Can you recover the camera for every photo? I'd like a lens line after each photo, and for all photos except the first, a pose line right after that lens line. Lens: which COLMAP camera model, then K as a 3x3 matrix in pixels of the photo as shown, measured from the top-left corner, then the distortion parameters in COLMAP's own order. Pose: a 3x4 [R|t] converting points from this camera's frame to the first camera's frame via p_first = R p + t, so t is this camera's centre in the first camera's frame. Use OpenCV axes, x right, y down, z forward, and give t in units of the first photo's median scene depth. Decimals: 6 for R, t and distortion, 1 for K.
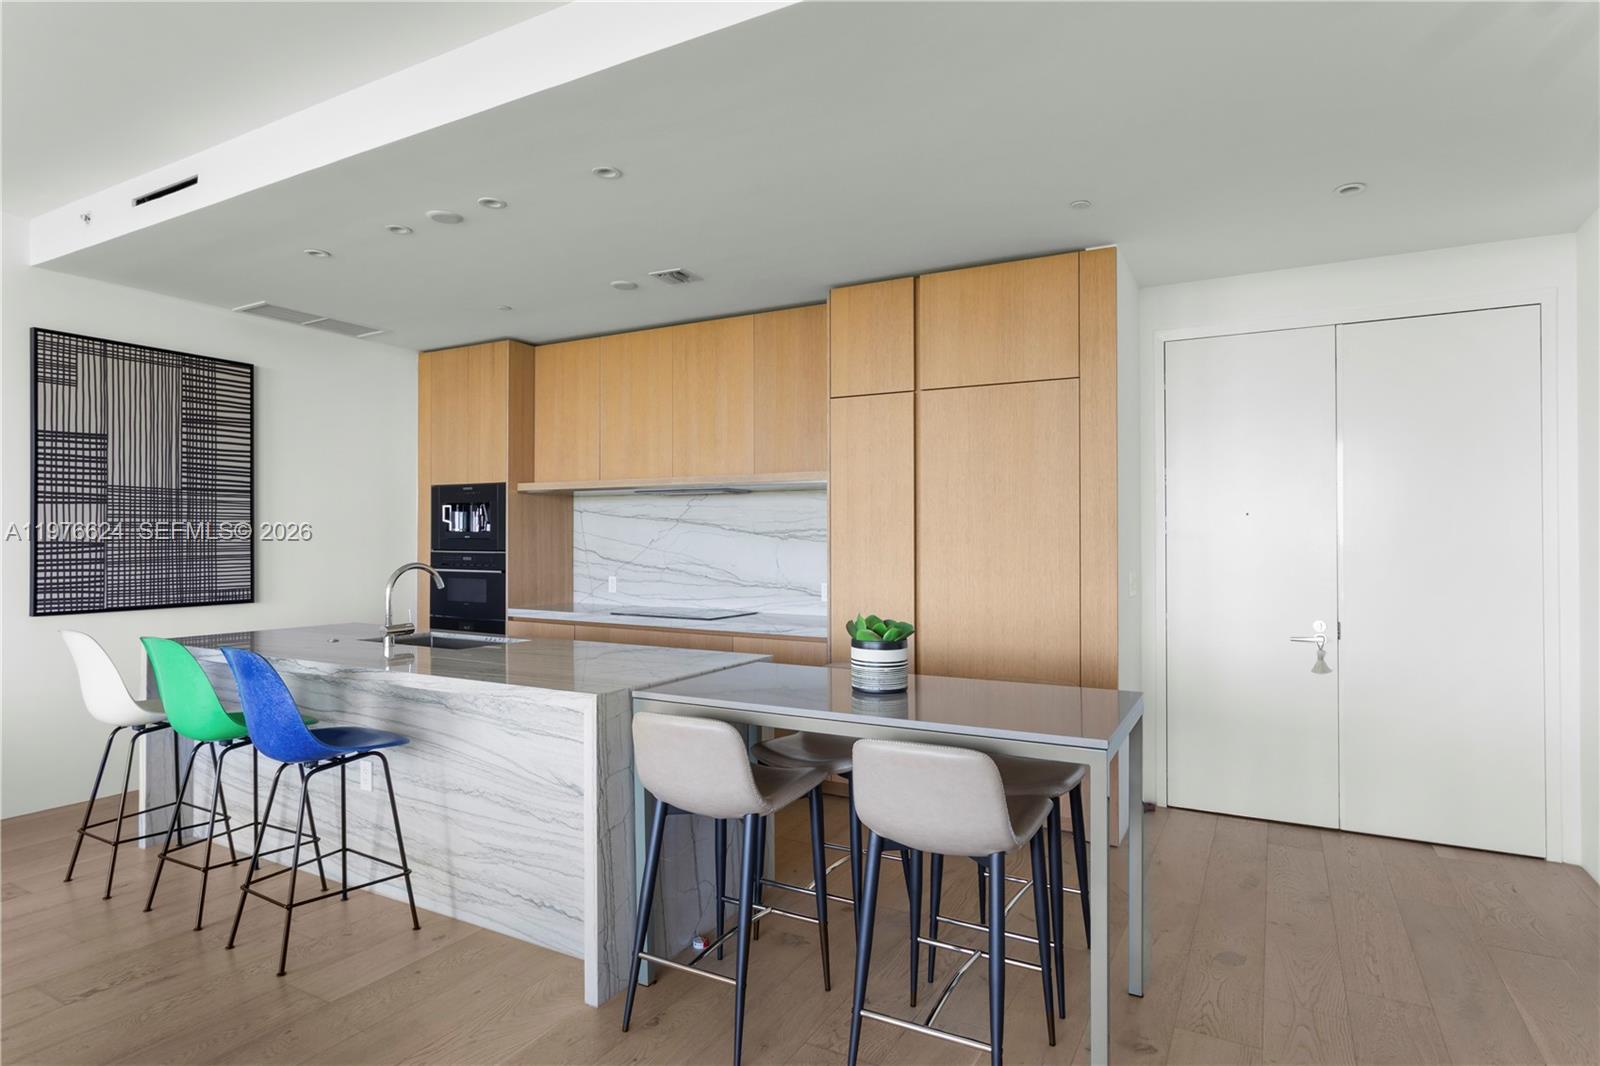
lens RADIAL K [[854.3, 0, 808.5], [0, 854.3, 533.9], [0, 0, 1]] dist [-0.008433, 0.005366]
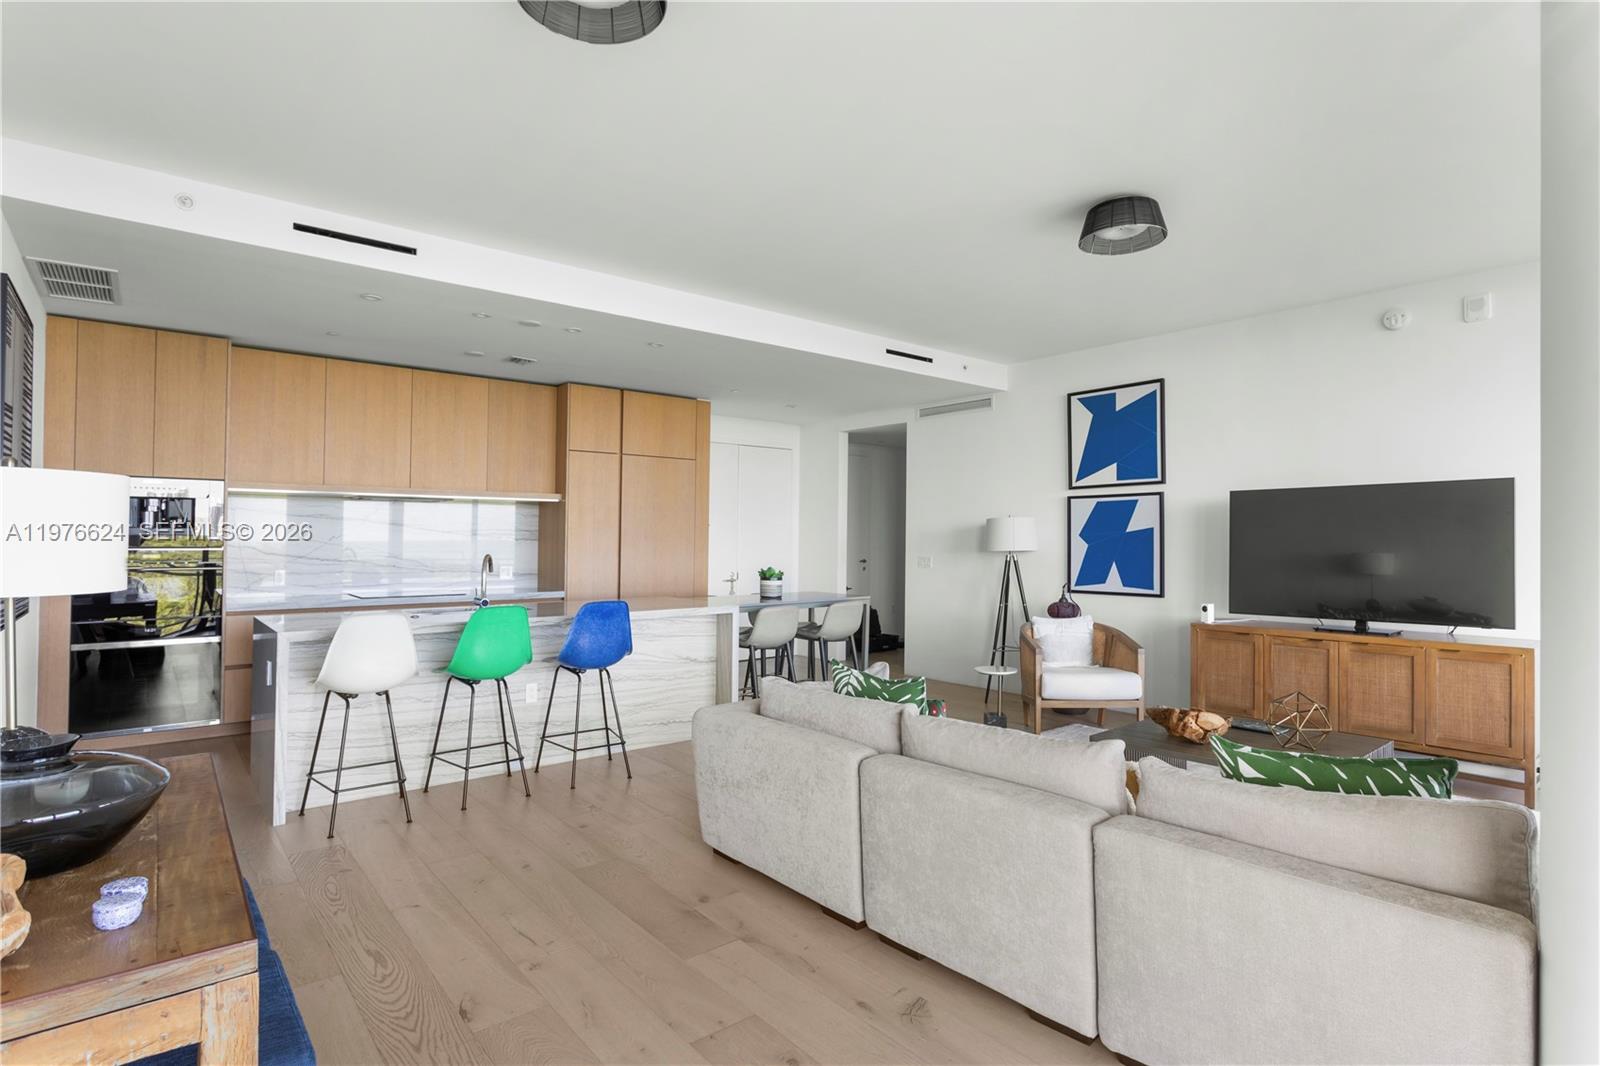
lens RADIAL K [[803.9, 0, 791.4], [0, 803.9, 537.7], [0, 0, 1]] dist [-0.013794, 0.008358]
pose [[0.385980, -0.001111, 0.922507, -1.265904], [-0.009150, 0.999945, 0.005033, -0.003226], [-0.922462, -0.010384, 0.385949, 0.018595]]
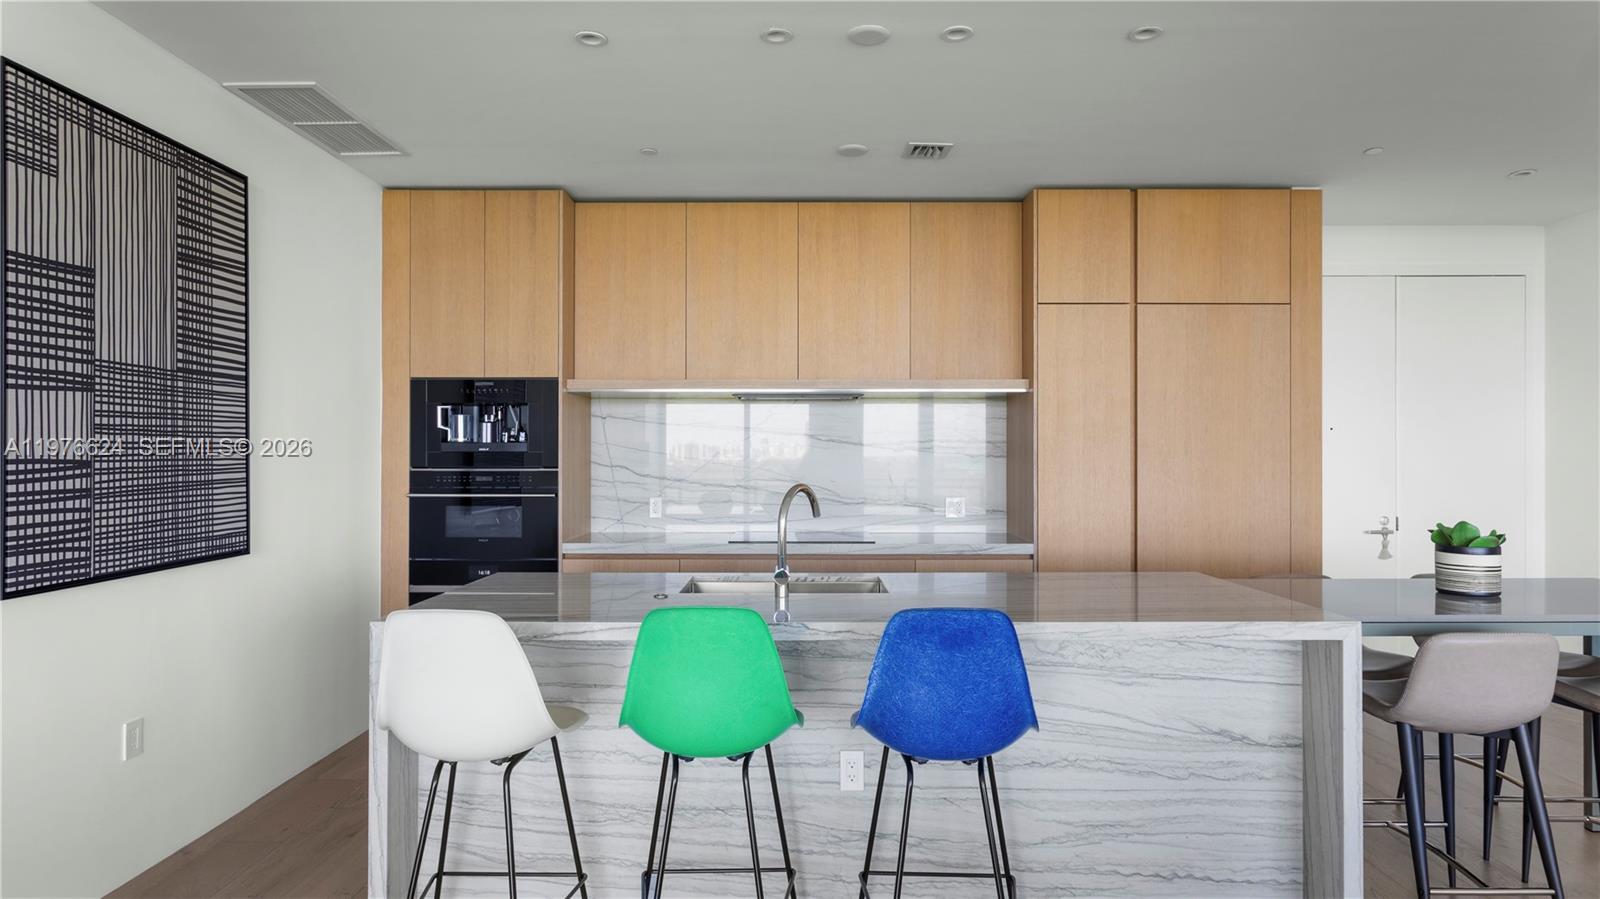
lens RADIAL K [[891.5, 0, 800.2], [0, 891.5, 450.4], [0, 0, 1]] dist [0.001540, 0.002567]
pose [[0.878061, -0.002376, 0.478543, -0.710326], [-0.000135, 0.999986, 0.005213, 0.000319], [-0.478548, -0.004642, 0.878049, 0.259559]]
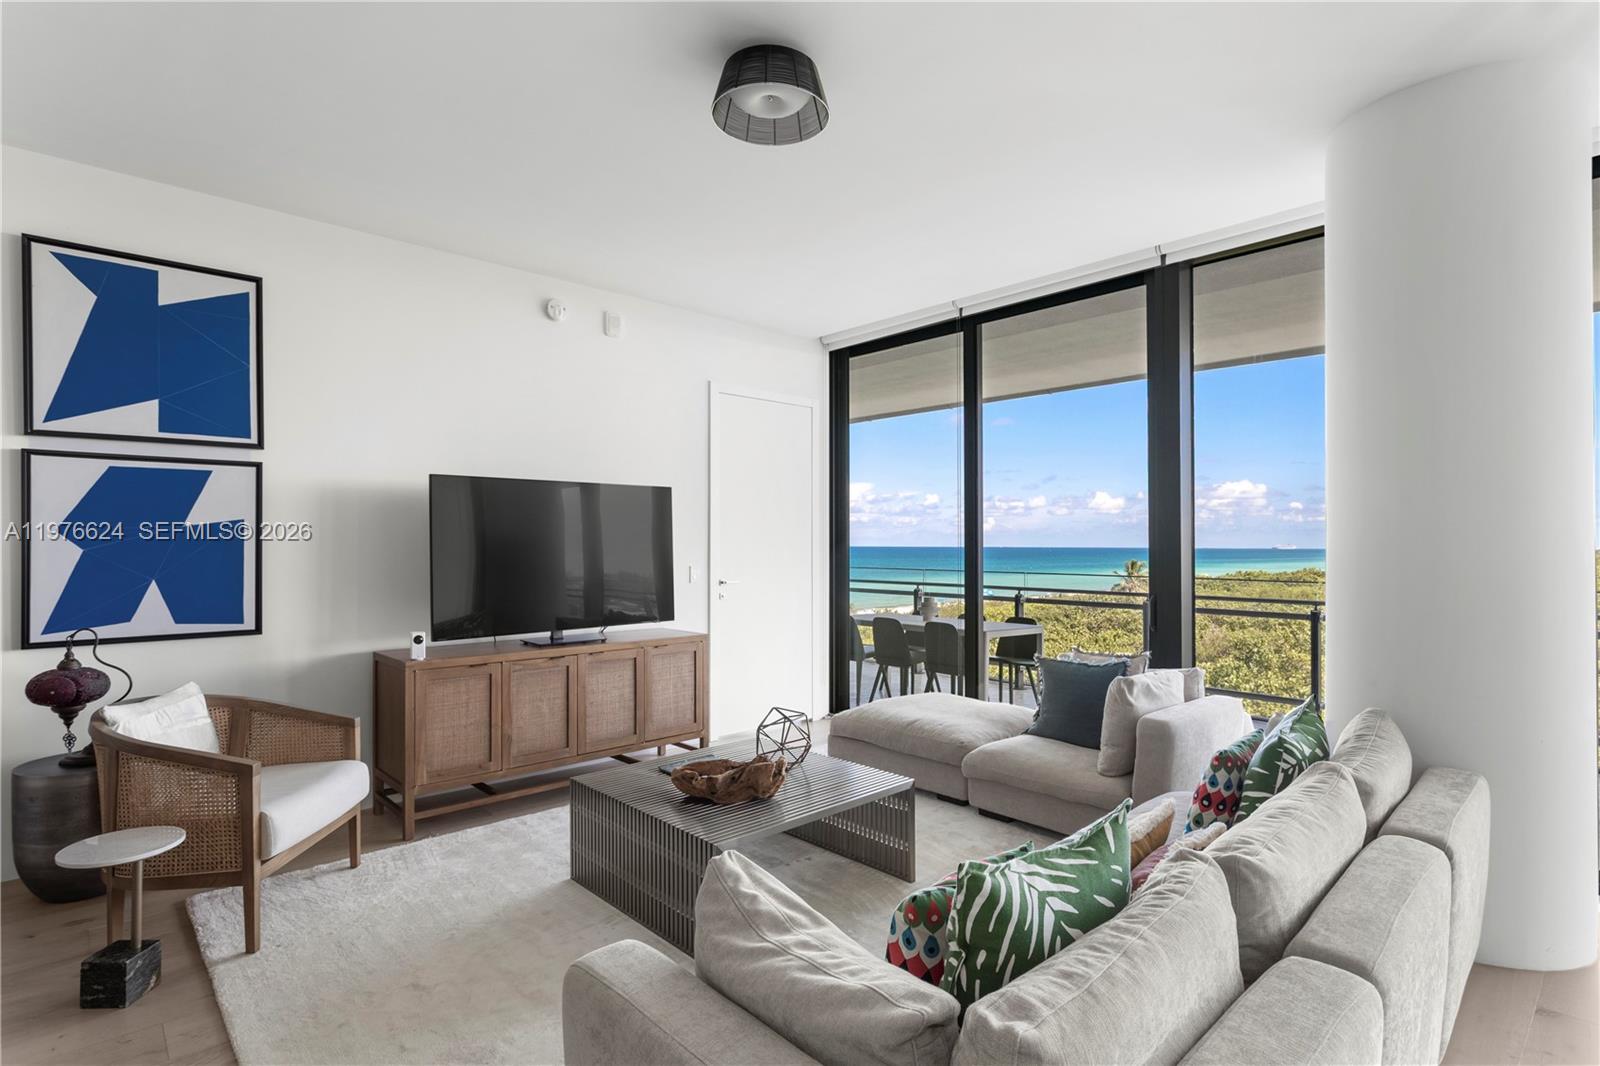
lens RADIAL K [[803.9, 0, 803.2], [0, 803.9, 543.6], [0, 0, 1]] dist [-0.013794, 0.008358]
pose [[-0.945537, -0.009949, 0.325364, -0.602752], [-0.012916, 0.999892, -0.006960, 0.003366], [-0.325259, -0.010783, -0.945563, 0.550462]]
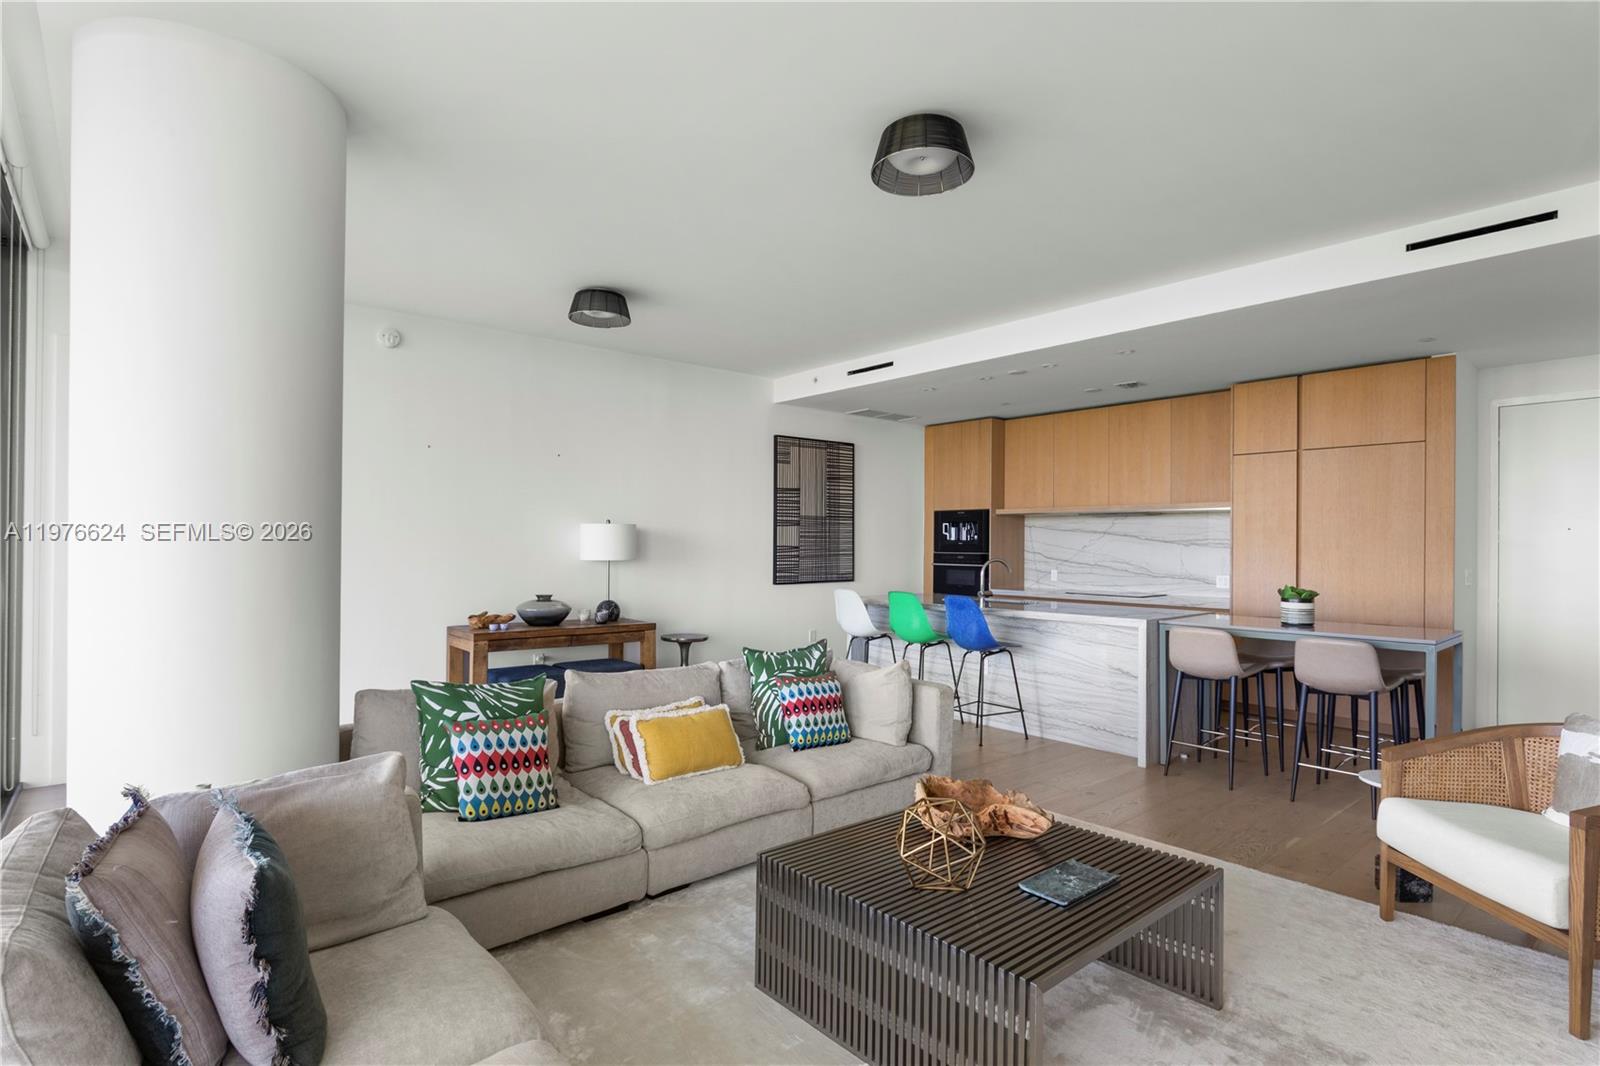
lens RADIAL K [[803.9, 0, 807.5], [0, 803.9, 548.8], [0, 0, 1]] dist [-0.013794, 0.008358]
pose [[0.937046, 0.004770, -0.349173, -0.197048], [-0.000731, 0.999931, 0.011696, -0.005291], [0.349205, -0.010704, 0.936985, -0.658459]]
